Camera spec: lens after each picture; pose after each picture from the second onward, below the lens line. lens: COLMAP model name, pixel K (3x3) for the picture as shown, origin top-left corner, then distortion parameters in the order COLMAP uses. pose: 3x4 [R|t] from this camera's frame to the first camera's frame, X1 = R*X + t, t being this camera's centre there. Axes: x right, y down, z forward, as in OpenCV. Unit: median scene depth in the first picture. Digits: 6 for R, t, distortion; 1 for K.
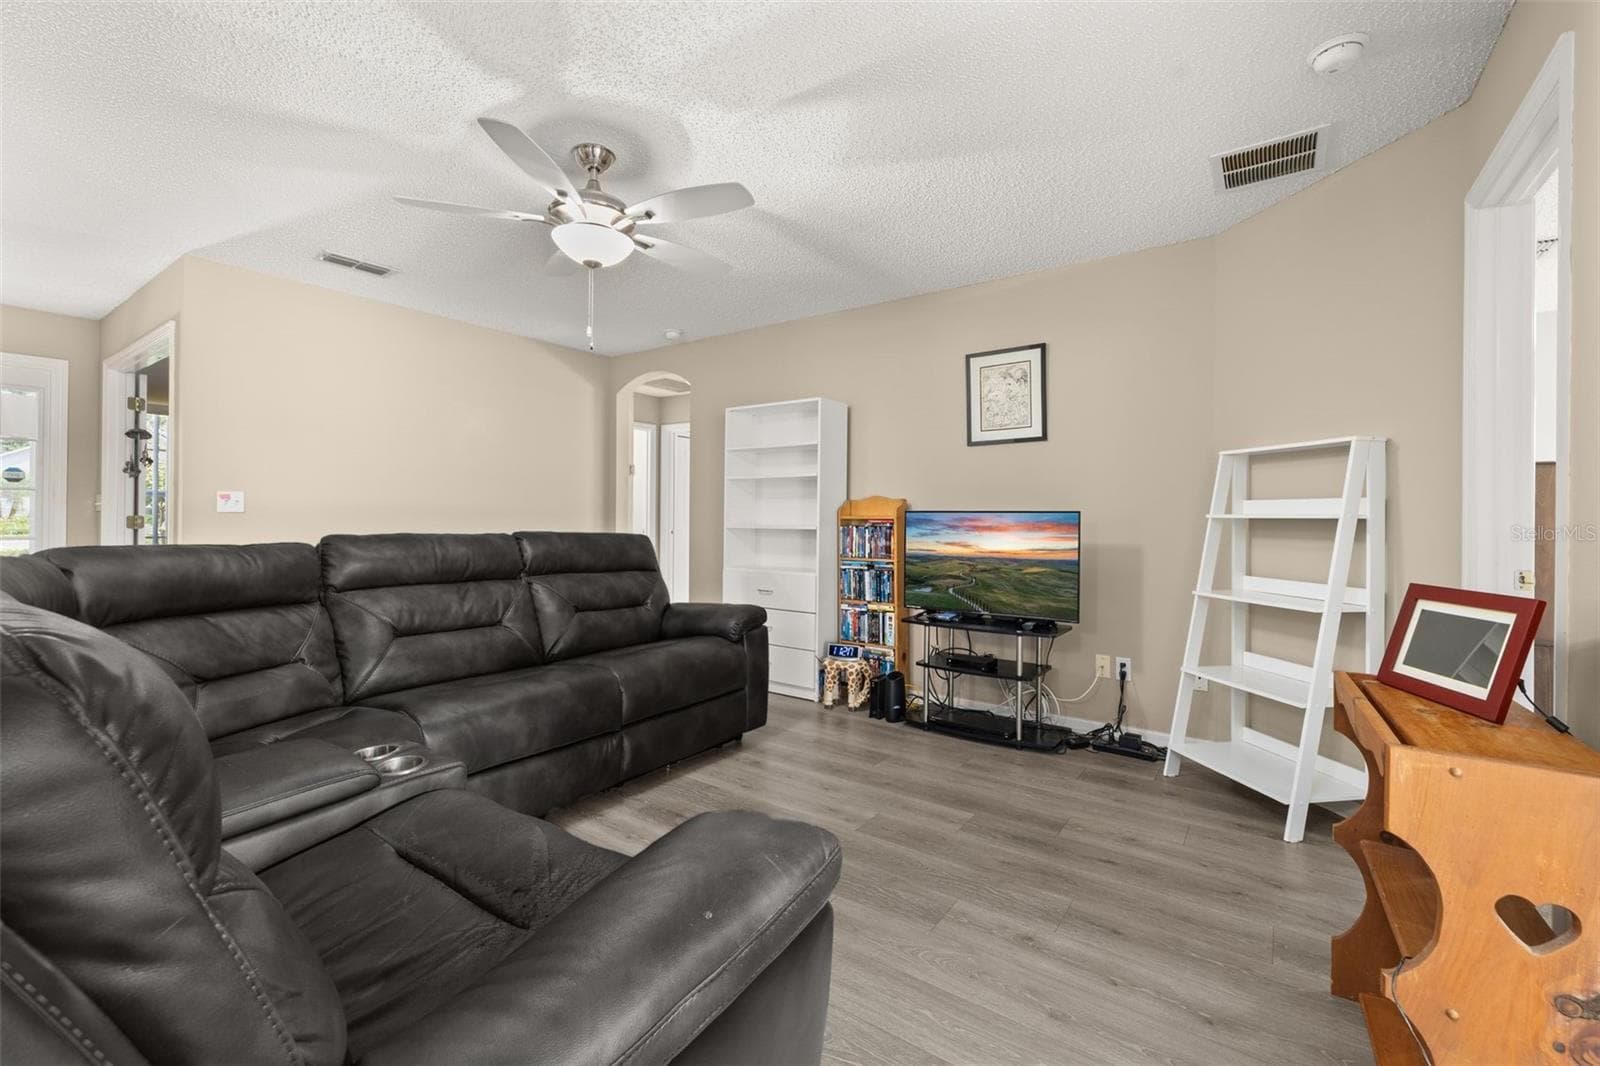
lens RADIAL K [[679.3, 0, 807.4], [0, 679.3, 519.7], [0, 0, 1]] dist [0.002369, -0.000359]
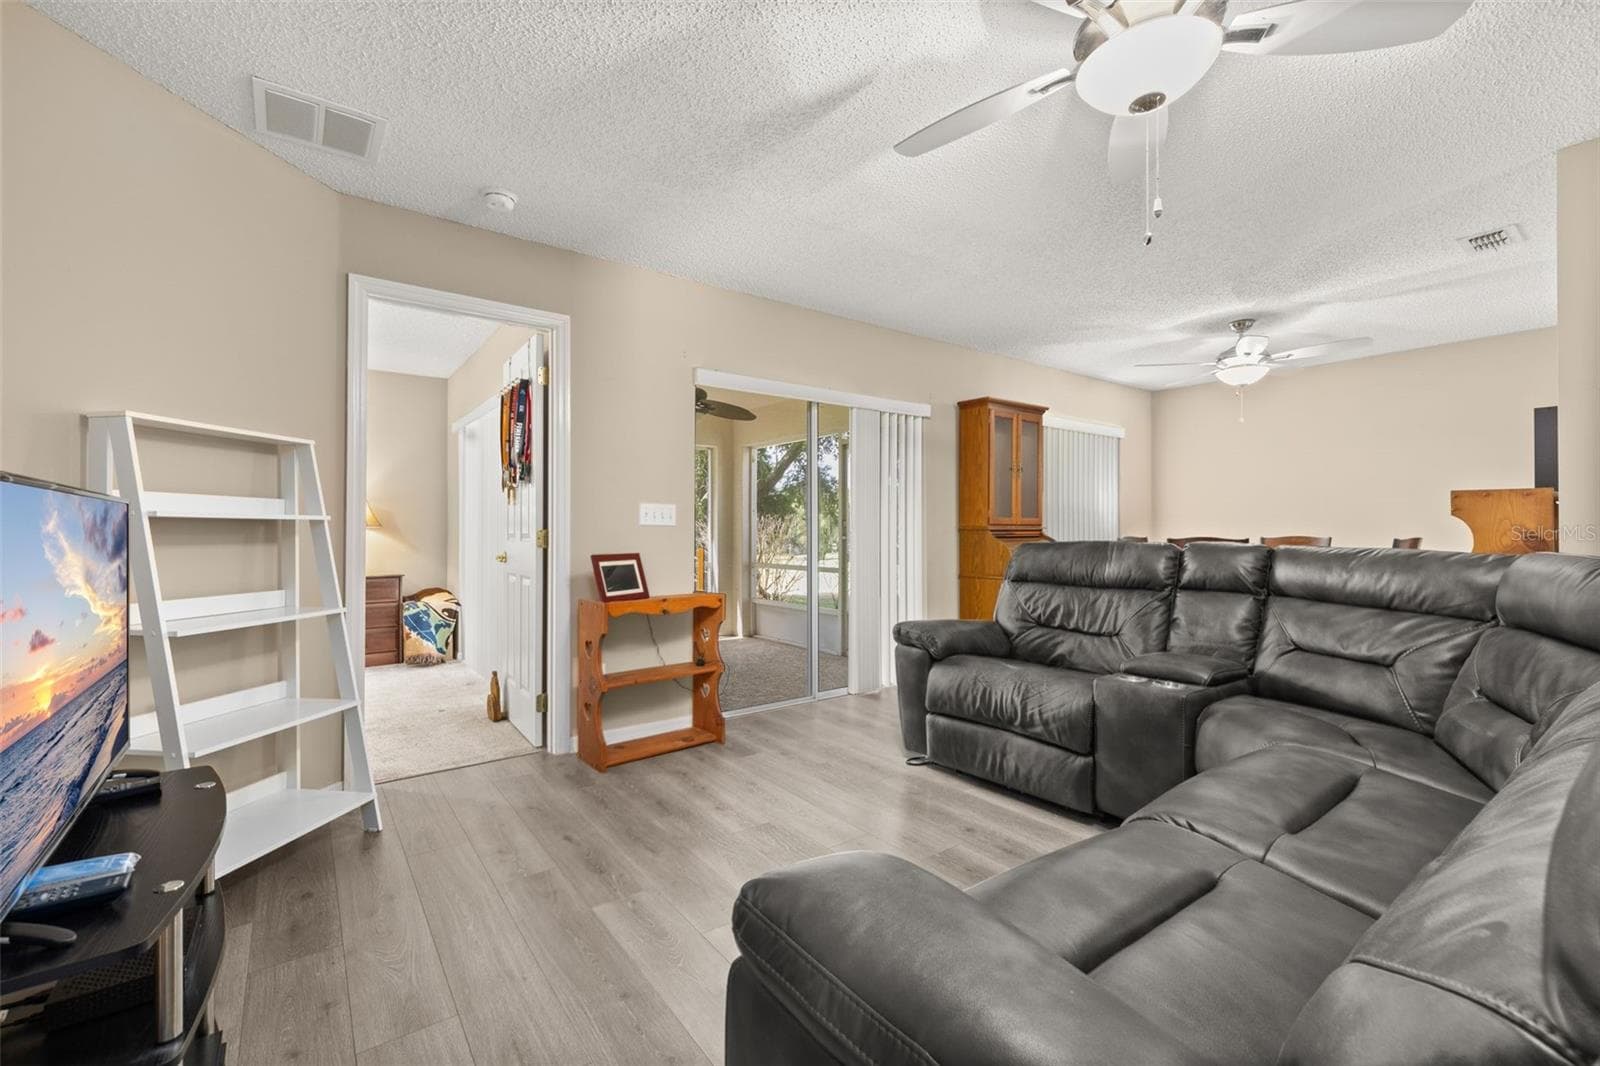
lens RADIAL K [[679.3, 0, 792.7], [0, 679.3, 534.0], [0, 0, 1]] dist [0.002369, -0.000359]
pose [[-0.947170, -0.009947, 0.320579, -0.170286], [-0.007878, 0.999939, 0.007752, 0.004179], [-0.320637, 0.004817, -0.947190, 1.353385]]
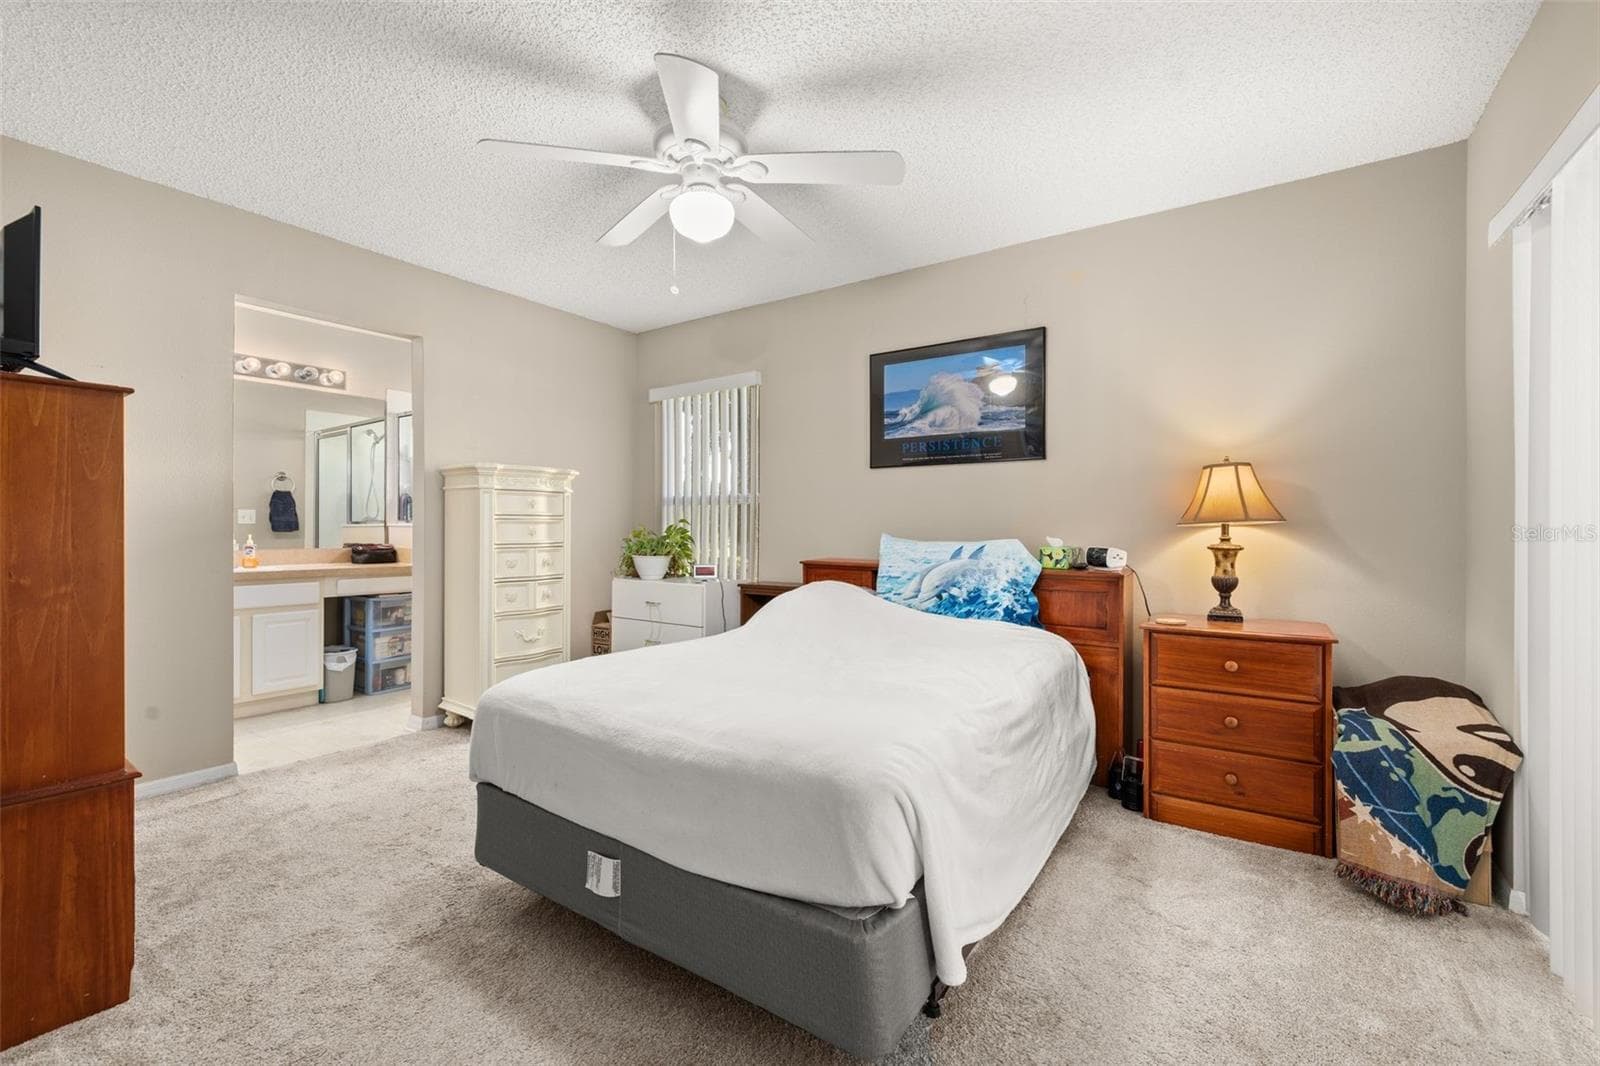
lens RADIAL K [[679.3, 0, 806.1], [0, 679.3, 524.2], [0, 0, 1]] dist [0.002369, -0.000359]
pose [[-0.025925, -0.001796, 0.999662, 0.652547], [-0.001527, 0.999997, 0.001757, 0.009457], [-0.999663, -0.001481, -0.025927, 0.580344]]
